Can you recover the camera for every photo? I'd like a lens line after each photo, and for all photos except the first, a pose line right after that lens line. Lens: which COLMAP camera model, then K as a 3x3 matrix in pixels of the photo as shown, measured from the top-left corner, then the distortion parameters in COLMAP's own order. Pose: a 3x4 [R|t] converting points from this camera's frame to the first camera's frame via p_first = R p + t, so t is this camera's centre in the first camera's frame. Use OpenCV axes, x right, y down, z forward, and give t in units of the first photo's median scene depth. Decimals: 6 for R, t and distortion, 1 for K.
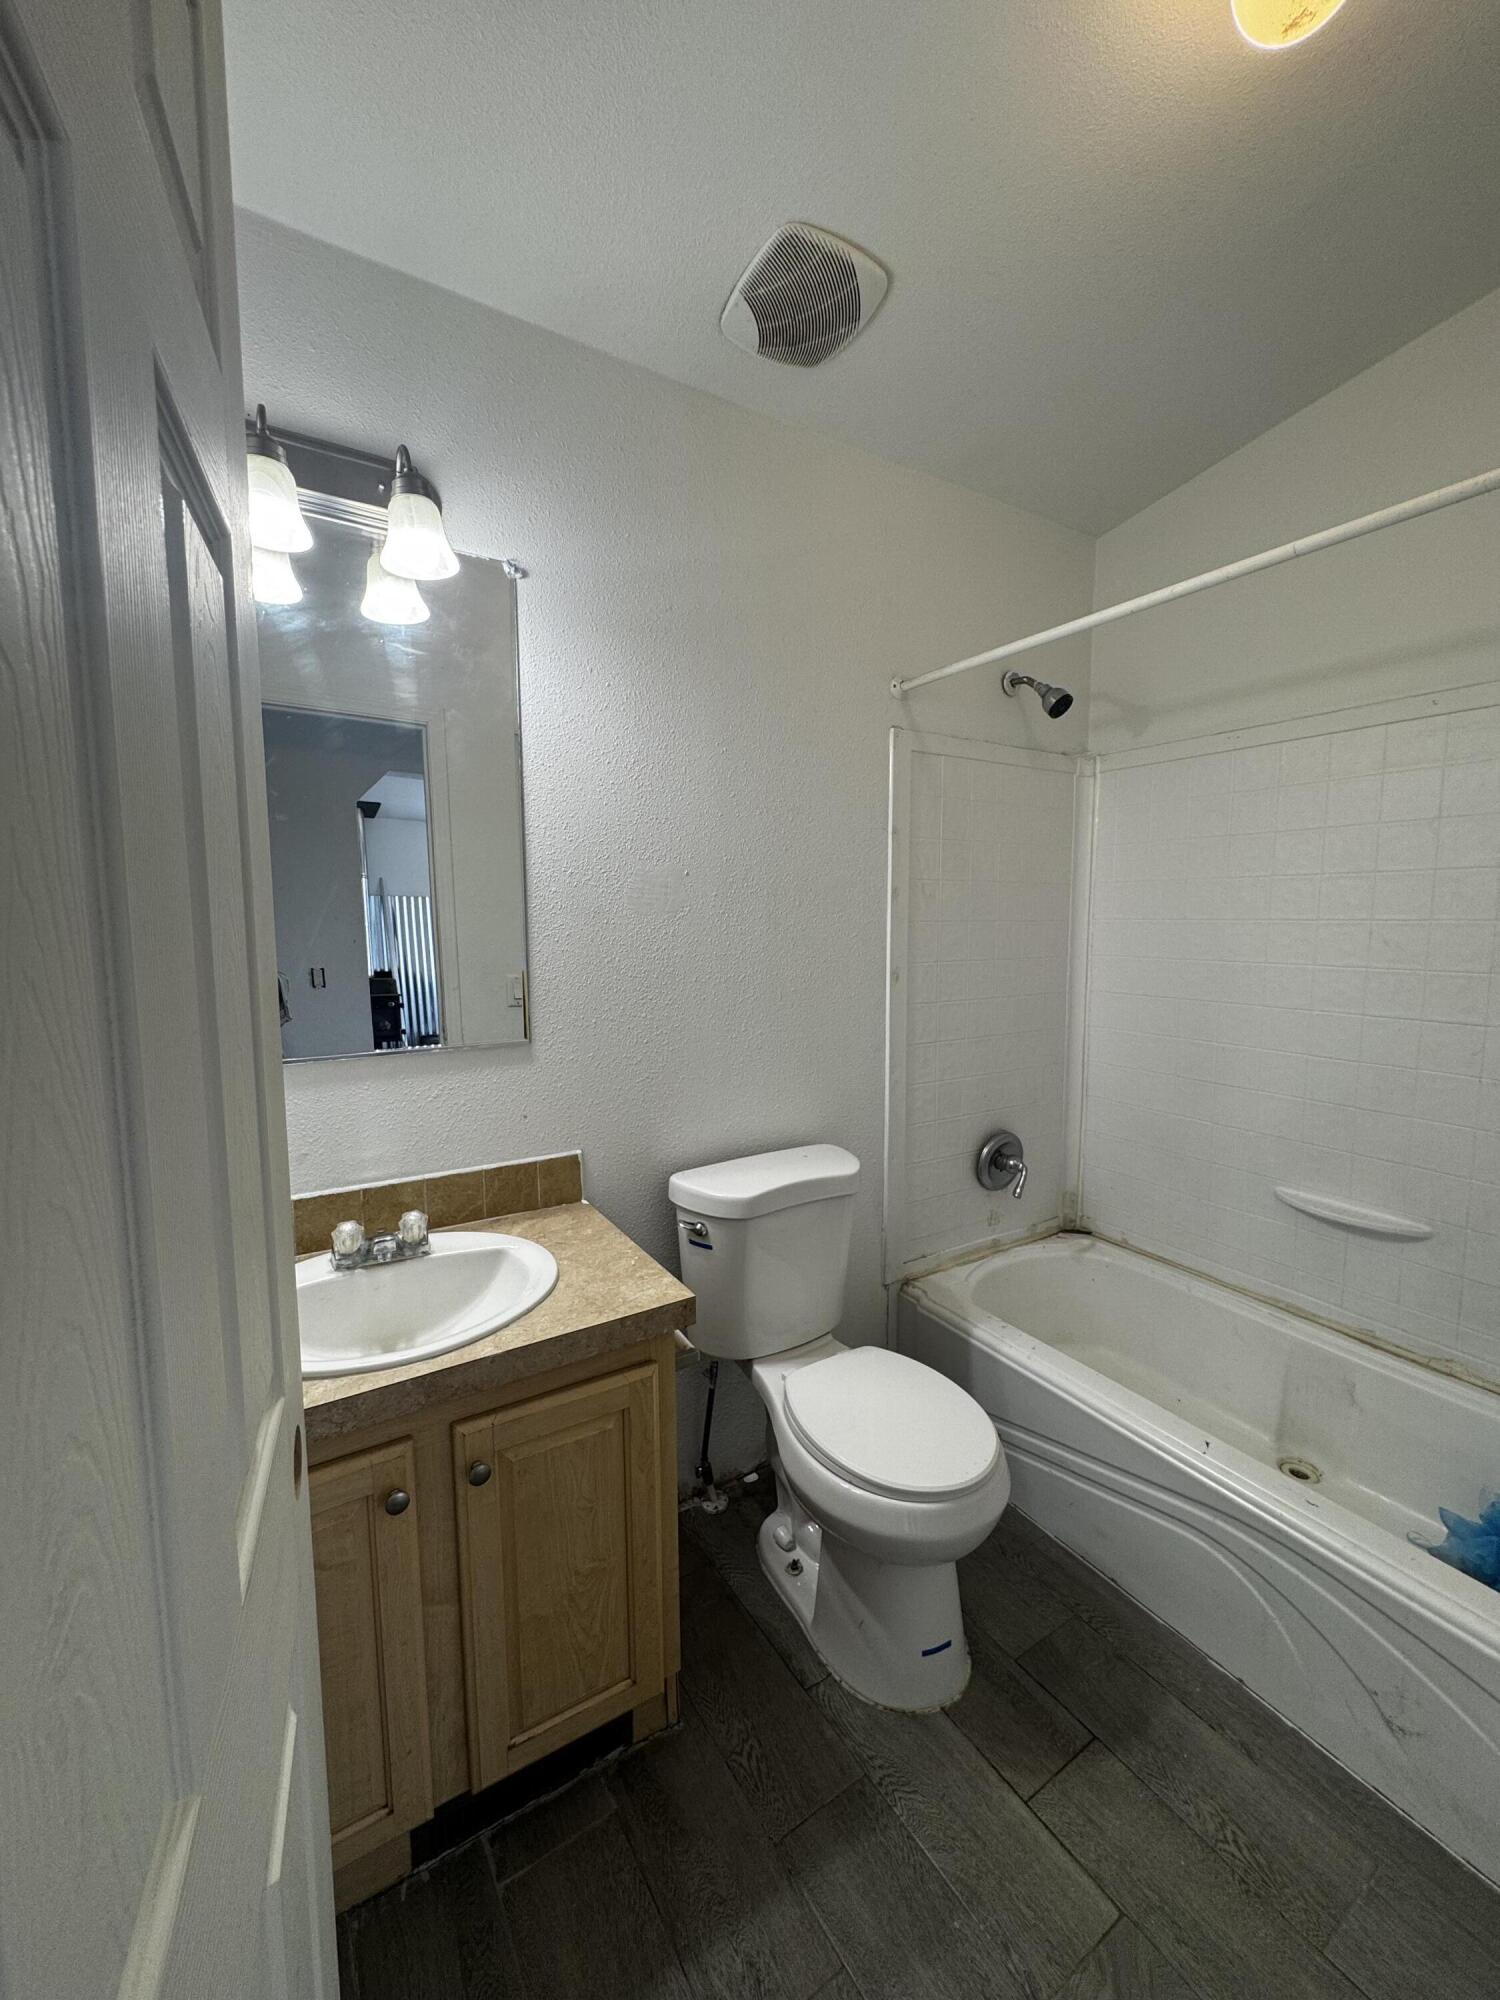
lens RADIAL K [[808.7, 0, 746.3], [0, 808.7, 996.6], [0, 0, 1]] dist [0.002042, 0.000525]
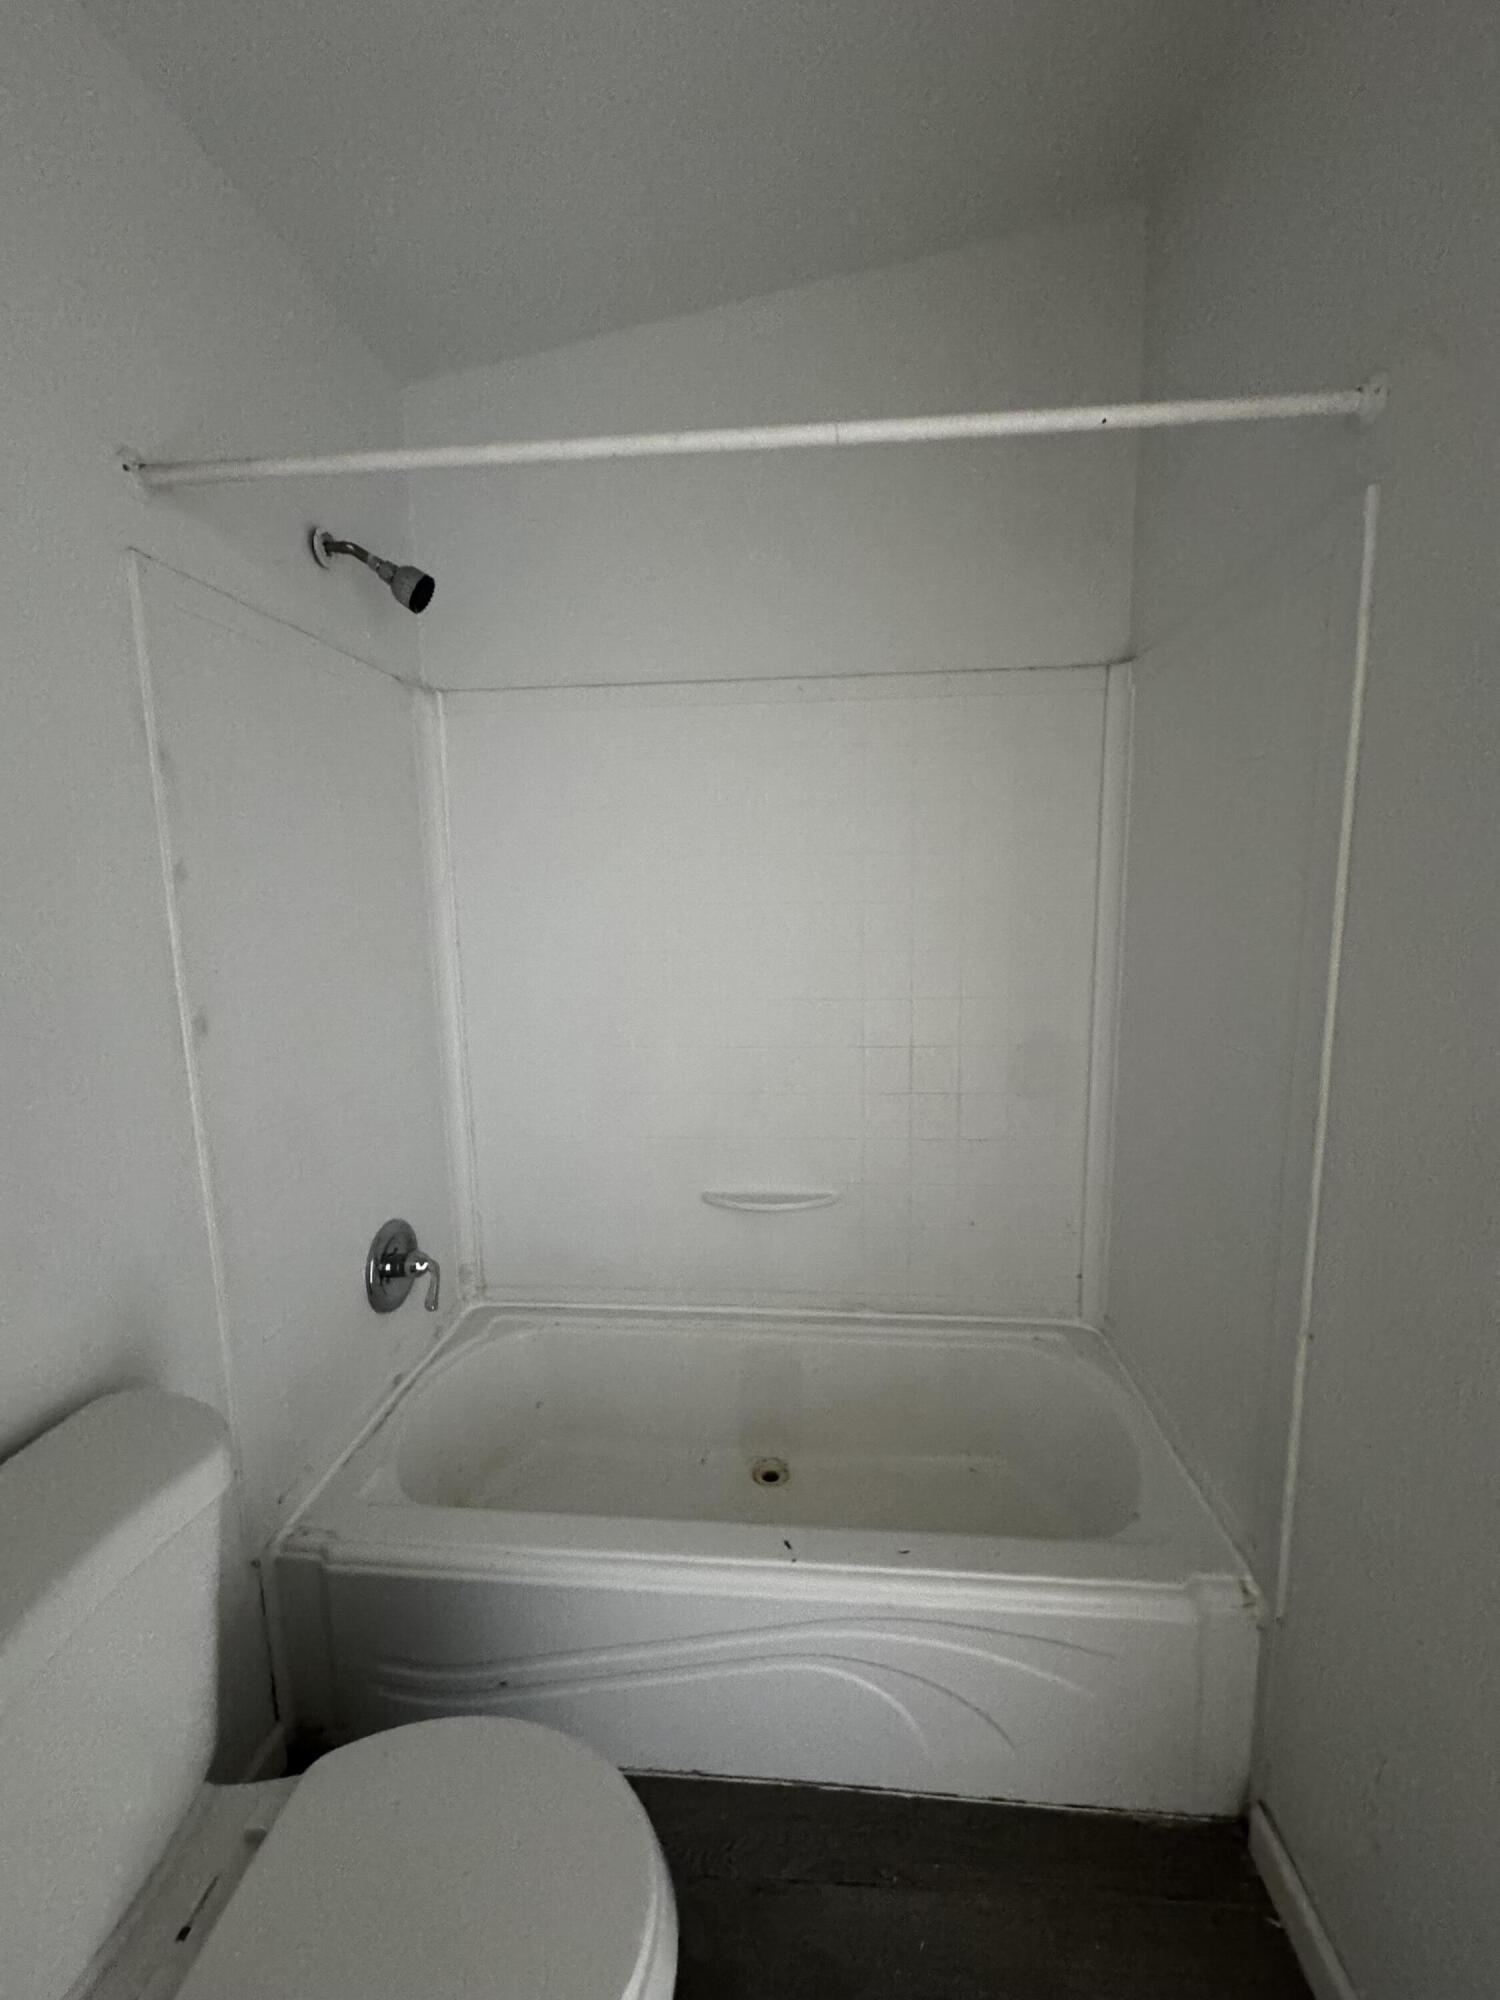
lens RADIAL K [[808.7, 0, 746.3], [0, 808.7, 996.6], [0, 0, 1]] dist [0.002042, 0.000525]
pose [[0.588433, -0.116765, 0.800070, -0.036035], [0.103974, 0.992229, 0.068339, -0.043179], [-0.801833, 0.042974, 0.596001, 0.384556]]
